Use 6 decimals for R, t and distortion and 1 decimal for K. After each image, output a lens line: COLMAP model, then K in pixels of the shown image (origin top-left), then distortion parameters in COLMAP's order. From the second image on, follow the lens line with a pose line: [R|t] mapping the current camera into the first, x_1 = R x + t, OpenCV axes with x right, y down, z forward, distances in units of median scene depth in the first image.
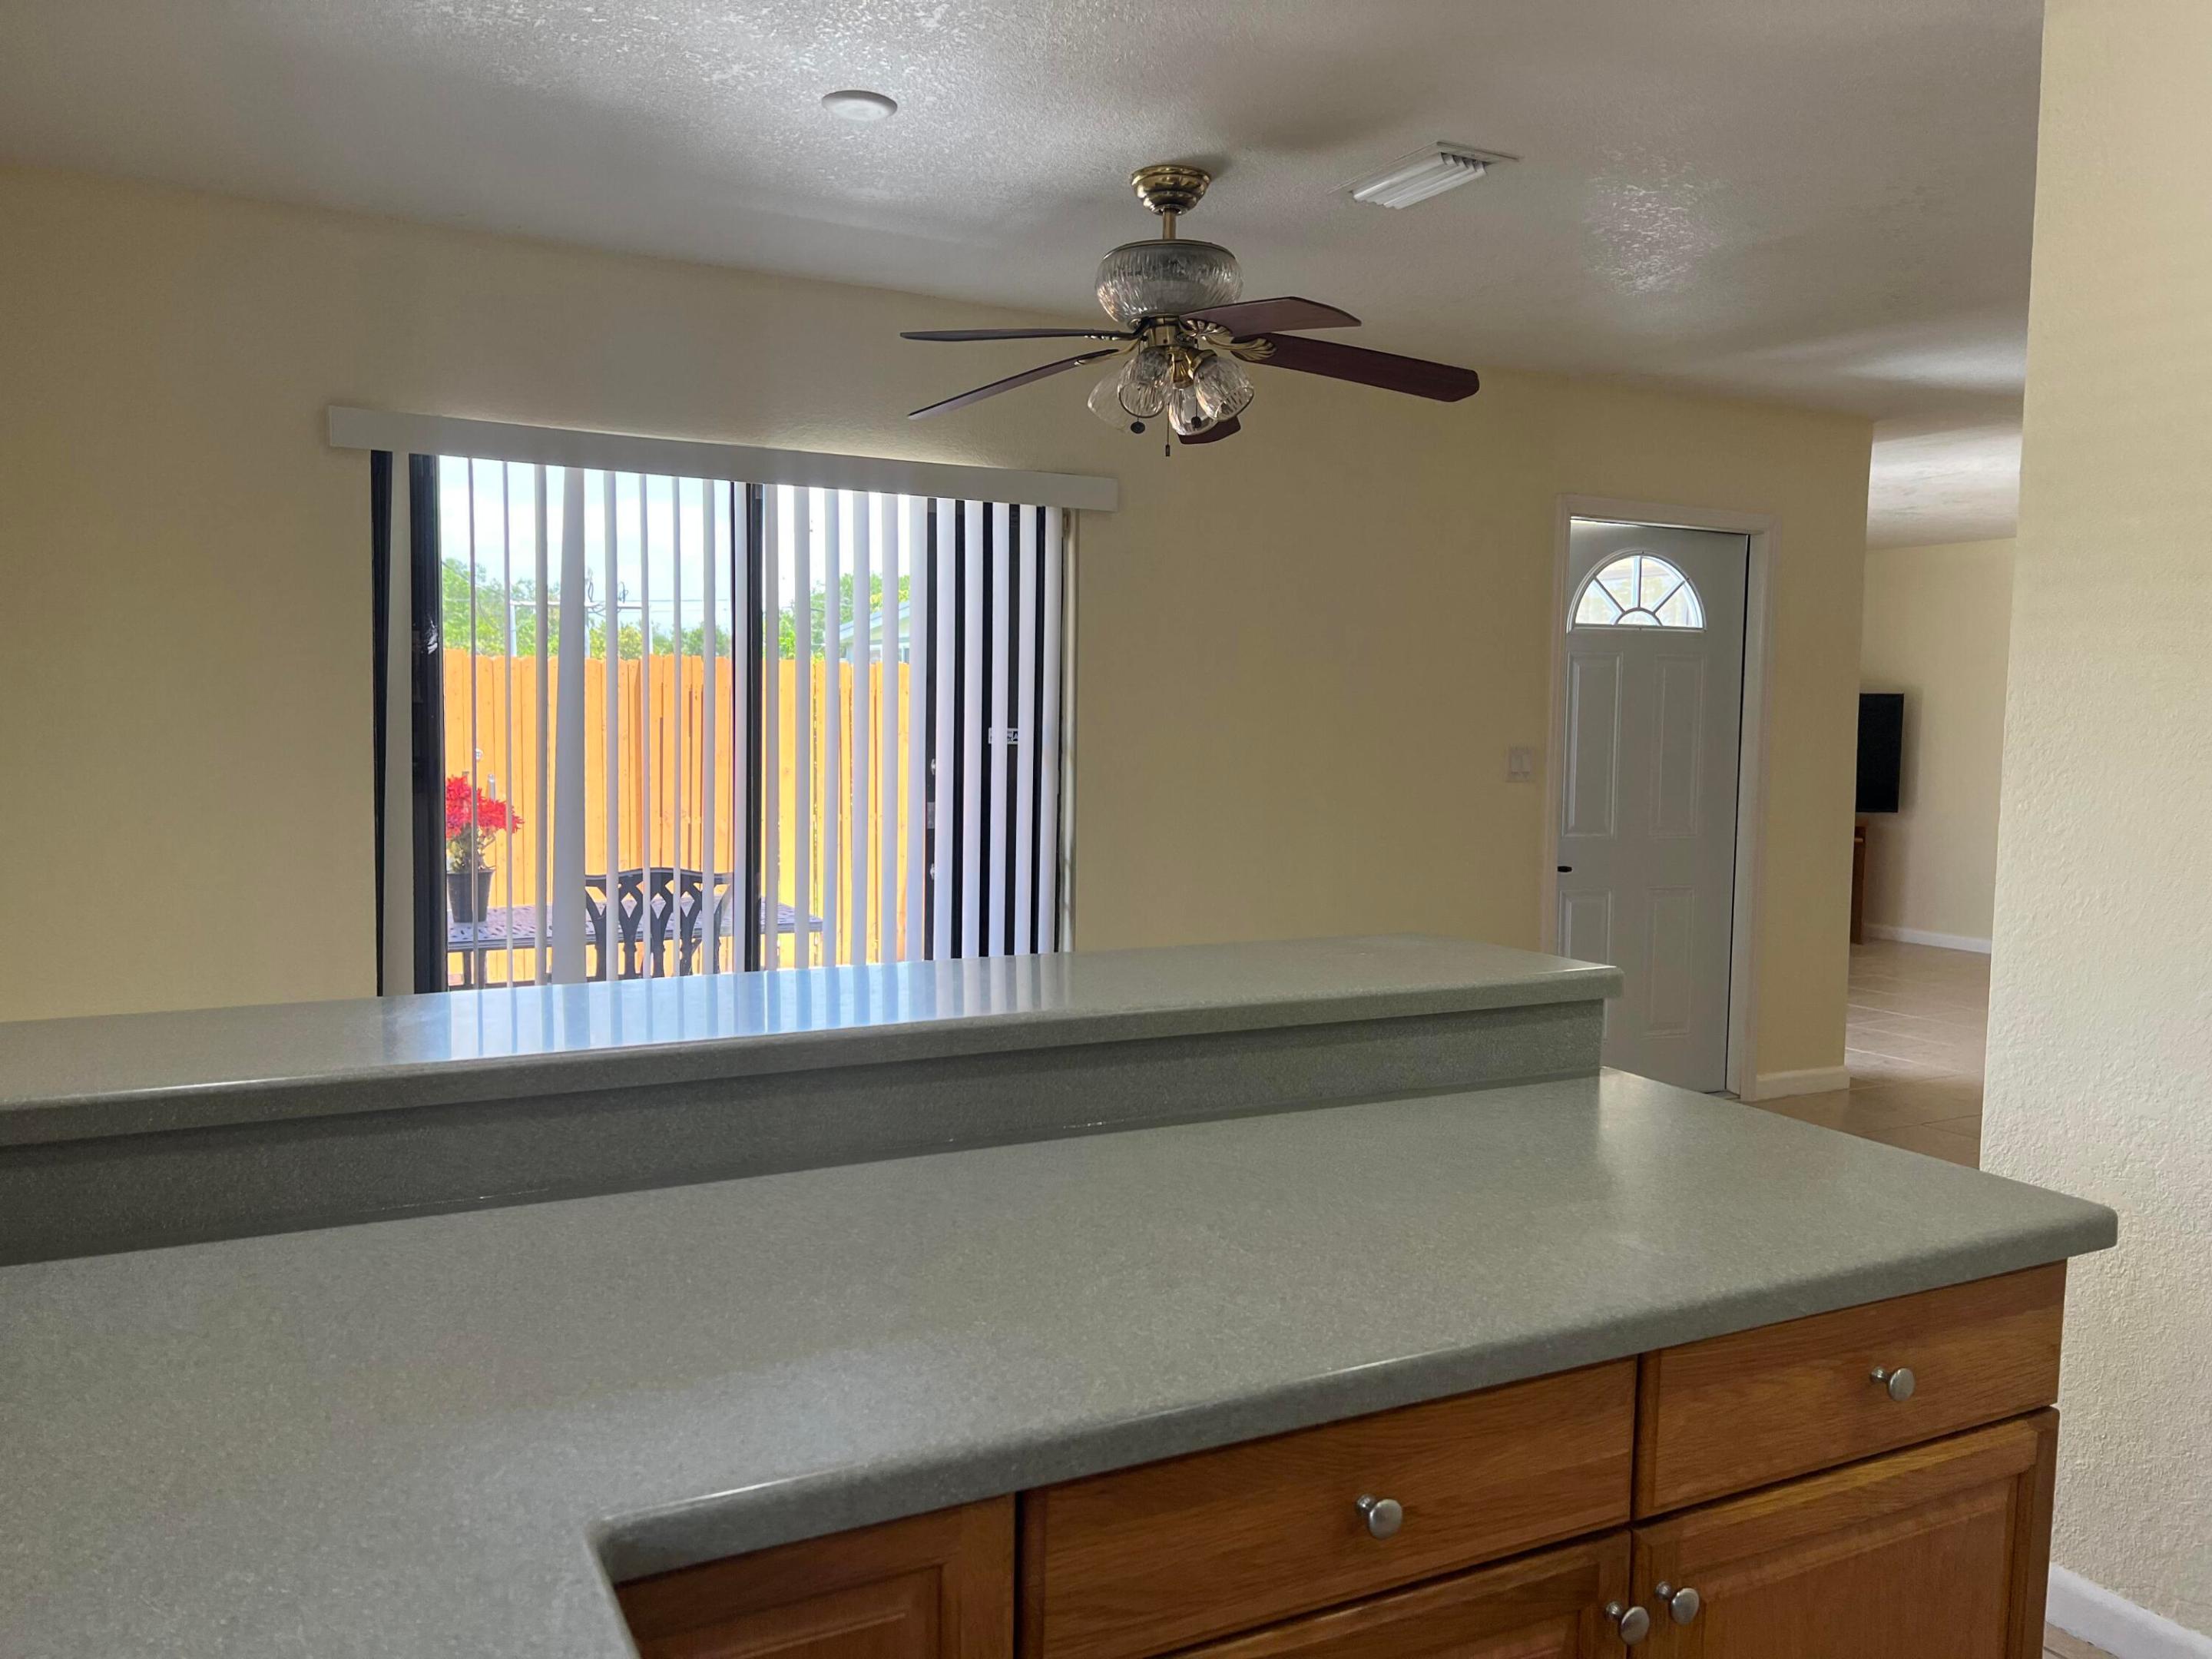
lens RADIAL K [[1684.9, 0, 1103.4], [0, 1684.9, 821.6], [0, 0, 1]] dist [0.035354, -0.057436]
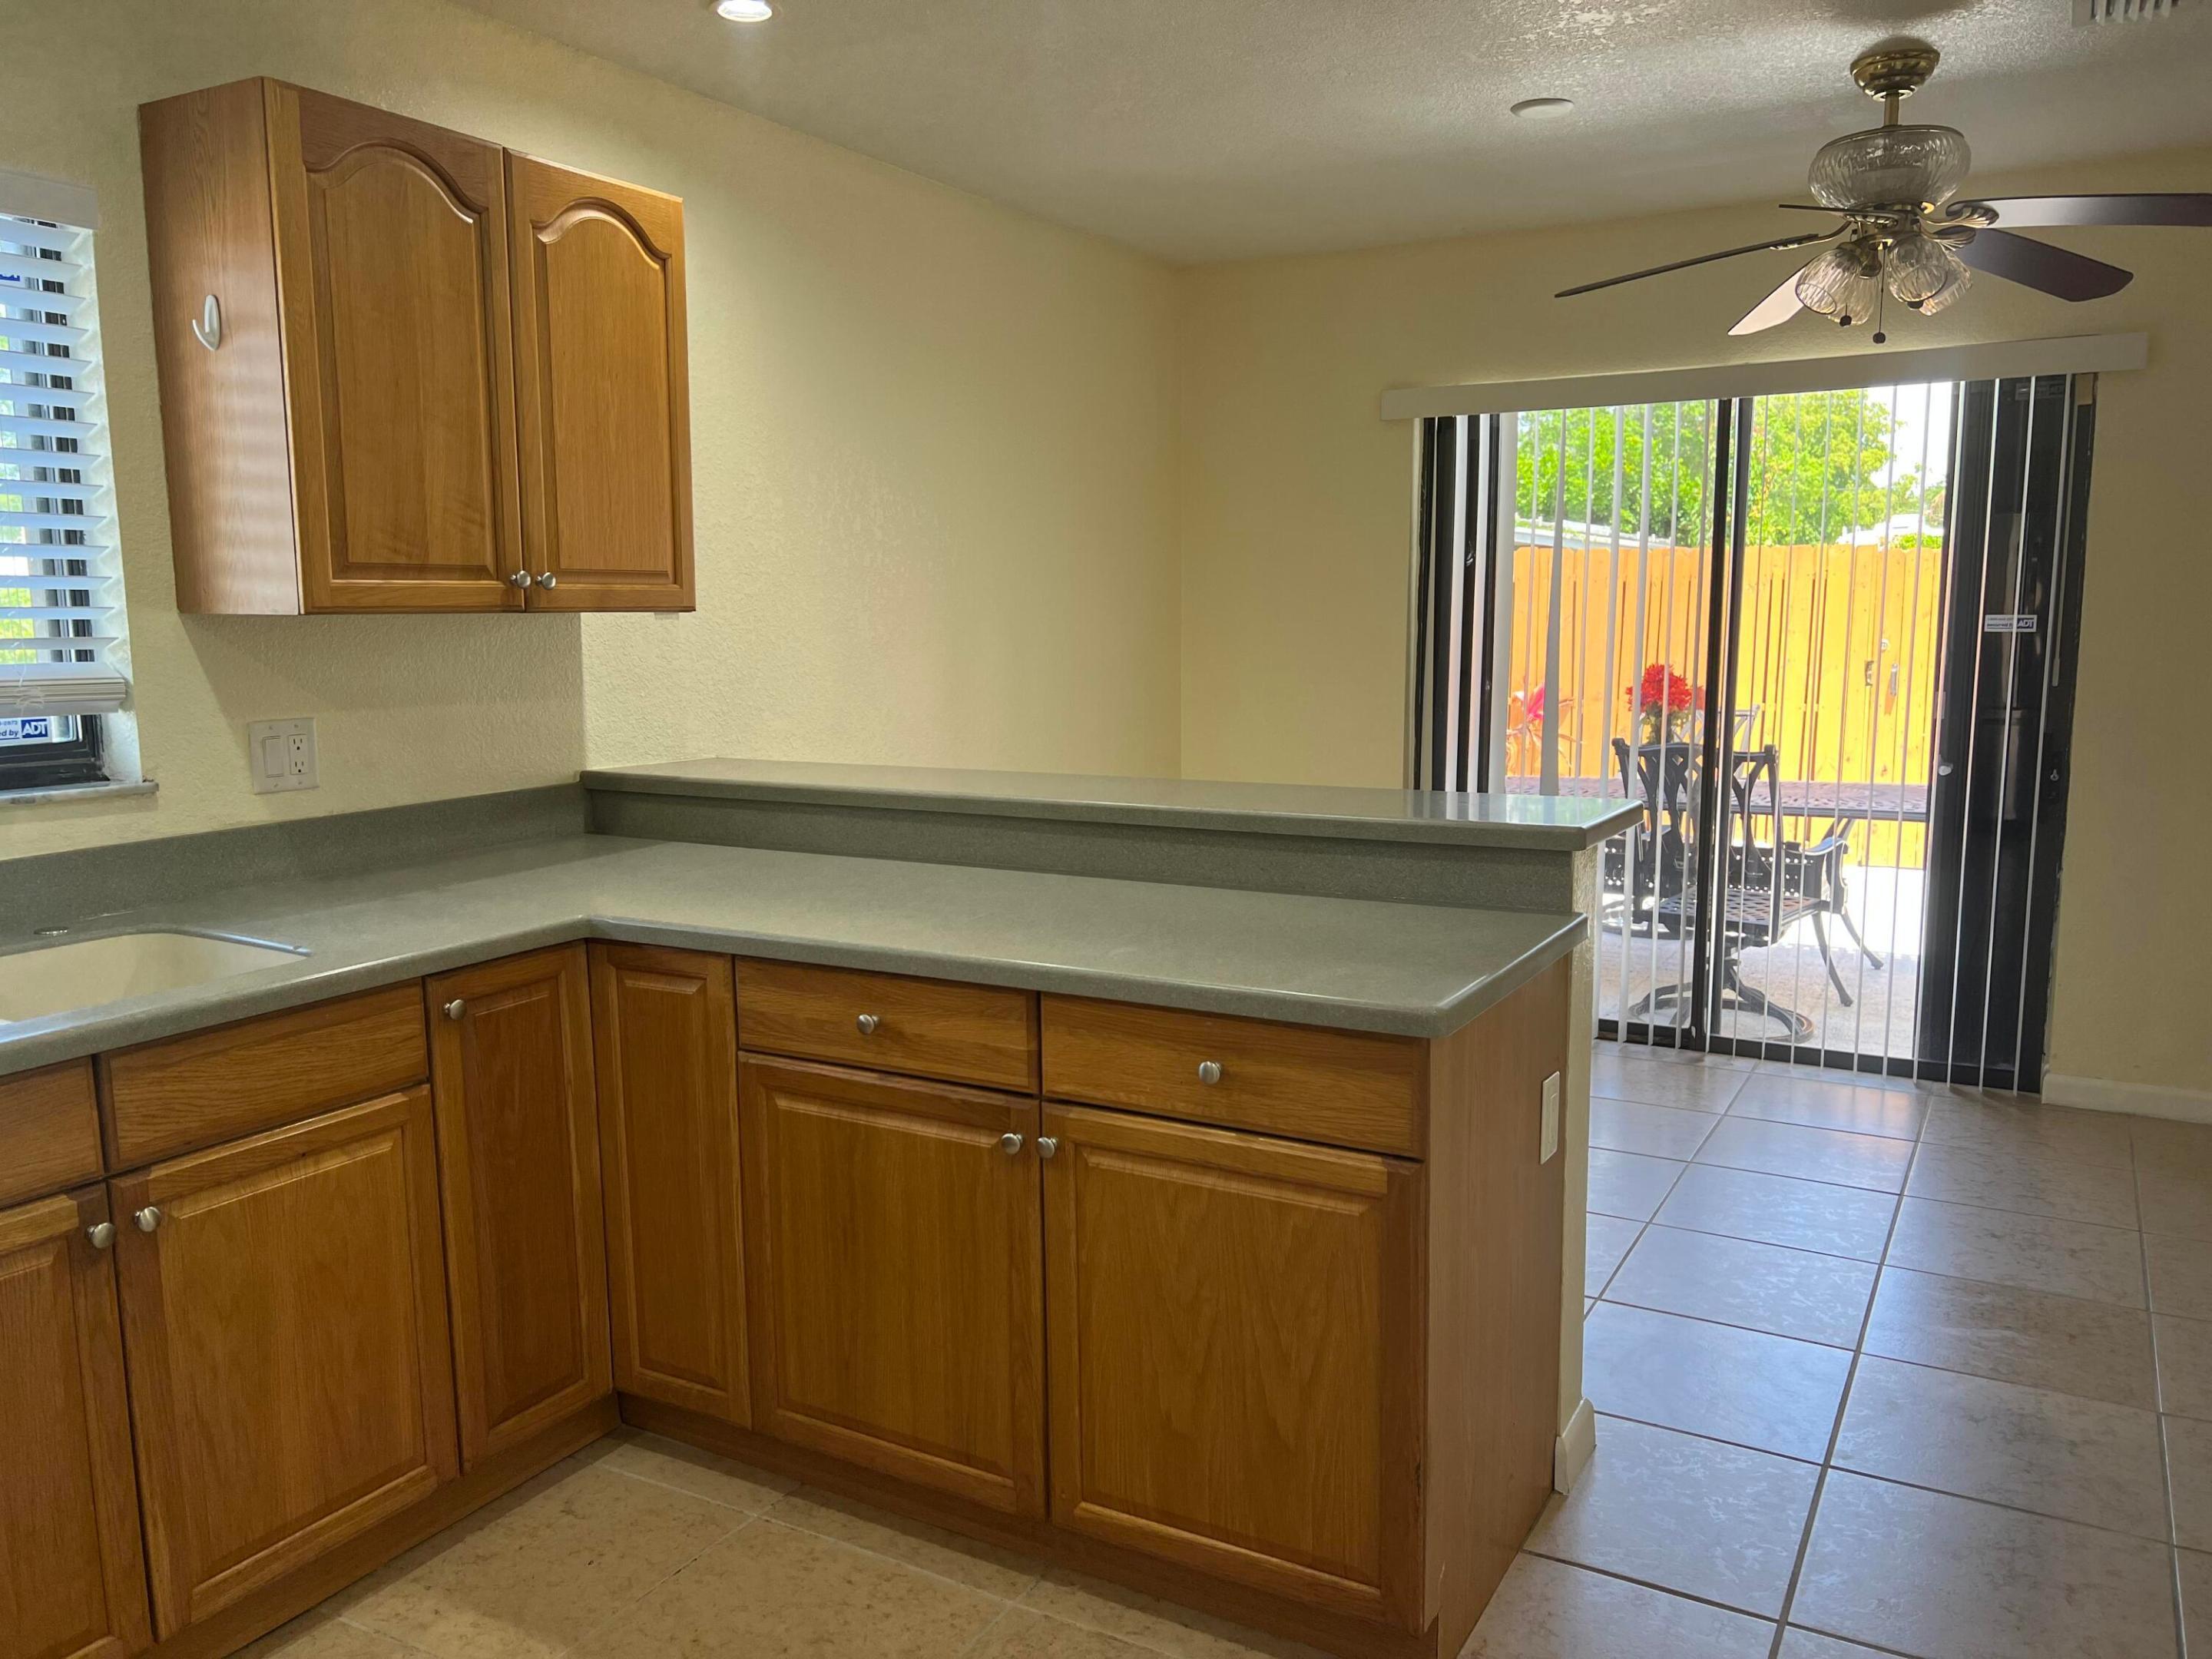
lens RADIAL K [[1684.9, 0, 1105.7], [0, 1684.9, 840.8], [0, 0, 1]] dist [0.035354, -0.057436]
pose [[0.531230, 0.099331, -0.841385, 1.717955], [-0.035056, 0.994830, 0.095313, -0.005399], [0.846502, -0.021137, 0.531965, 0.157053]]
